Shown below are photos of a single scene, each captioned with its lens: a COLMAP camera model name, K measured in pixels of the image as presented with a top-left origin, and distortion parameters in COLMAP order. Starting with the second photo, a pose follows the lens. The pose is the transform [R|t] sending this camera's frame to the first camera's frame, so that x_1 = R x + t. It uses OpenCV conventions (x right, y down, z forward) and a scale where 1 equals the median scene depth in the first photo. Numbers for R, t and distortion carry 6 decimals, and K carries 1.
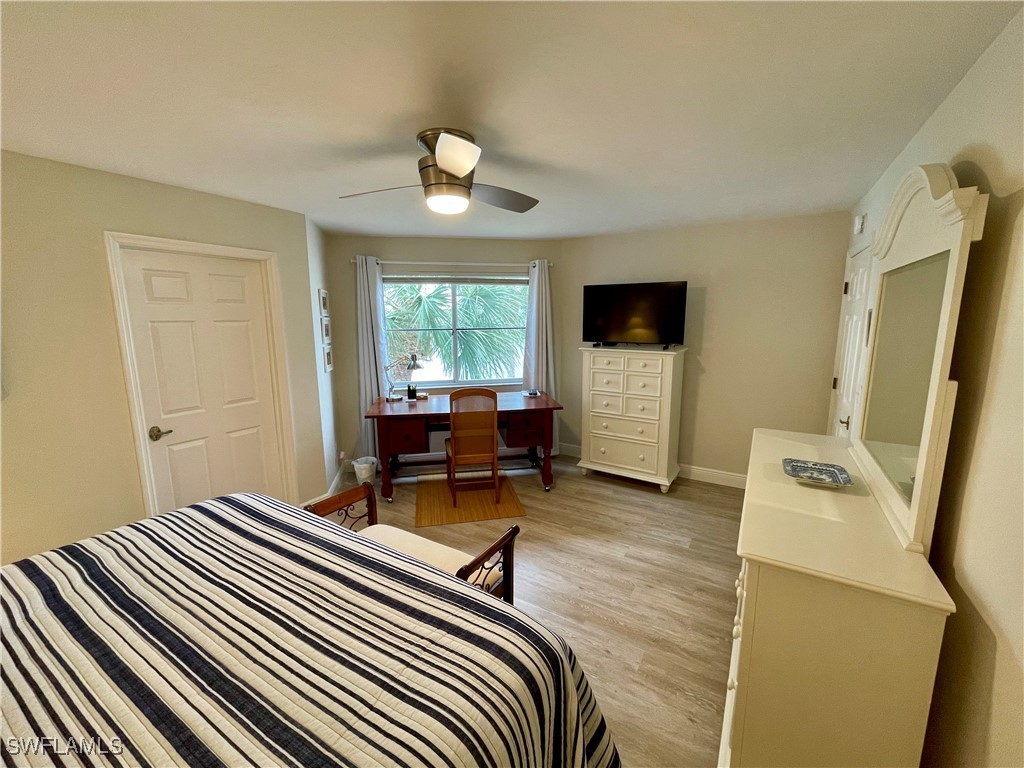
lens RADIAL K [[412.0, 0, 512.8], [0, 412.0, 383.1], [0, 0, 1]] dist [-0.009480, 0.000064]
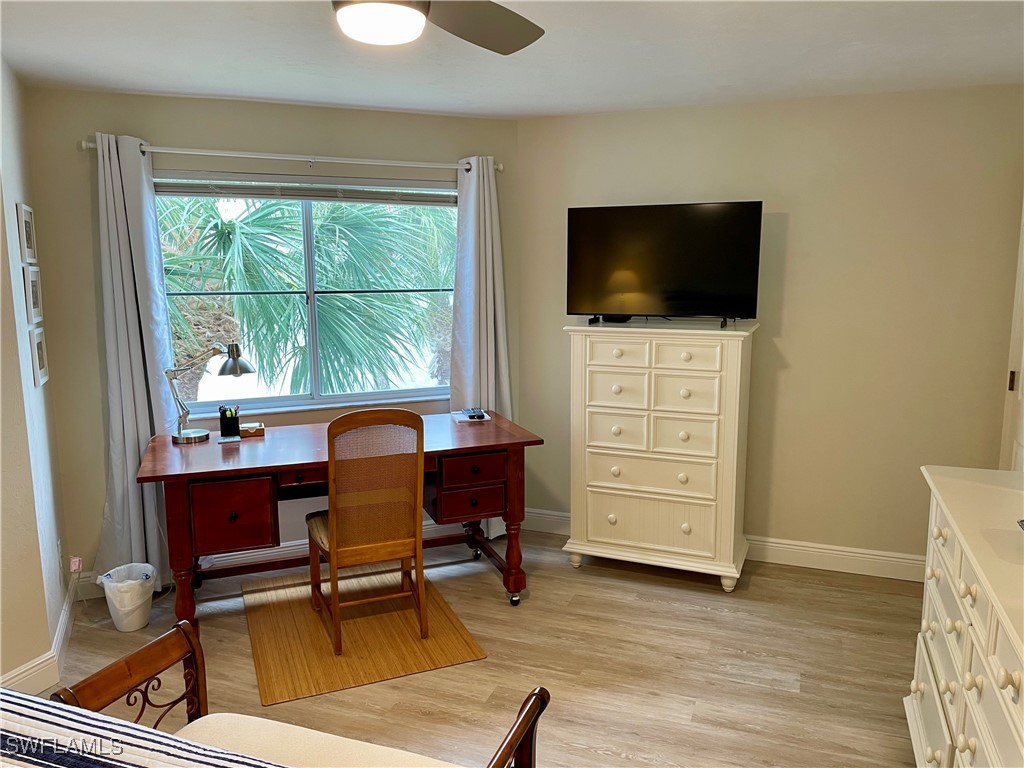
lens RADIAL K [[773.2, 0, 513.4], [0, 773.2, 386.6], [0, 0, 1]] dist [0.052288, -0.042414]
pose [[0.981252, -0.027919, 0.190694, -0.096819], [0.029526, 0.999548, -0.005587, -0.005266], [-0.190452, 0.011113, 0.981634, 0.043336]]
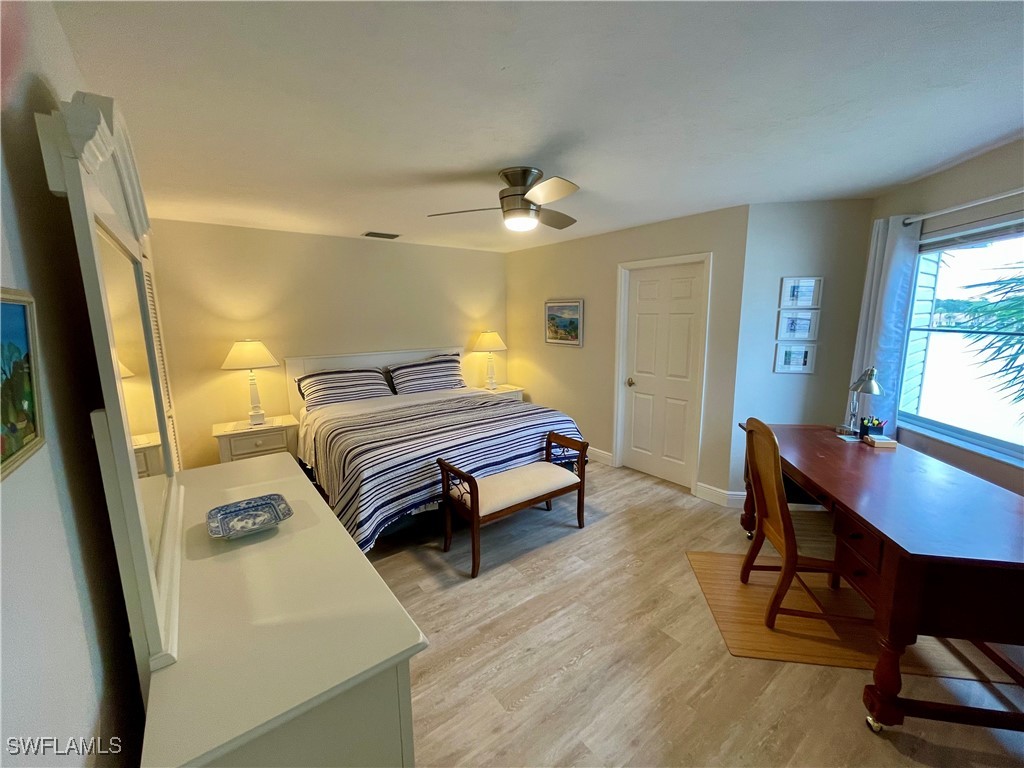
lens RADIAL K [[412.0, 0, 510.7], [0, 412.0, 382.4], [0, 0, 1]] dist [-0.009480, 0.000064]
pose [[-0.362505, 0.162735, -0.917664, 0.544754], [-0.130699, 0.966030, 0.222942, -0.121856], [0.922772, 0.200756, -0.328922, 0.735109]]
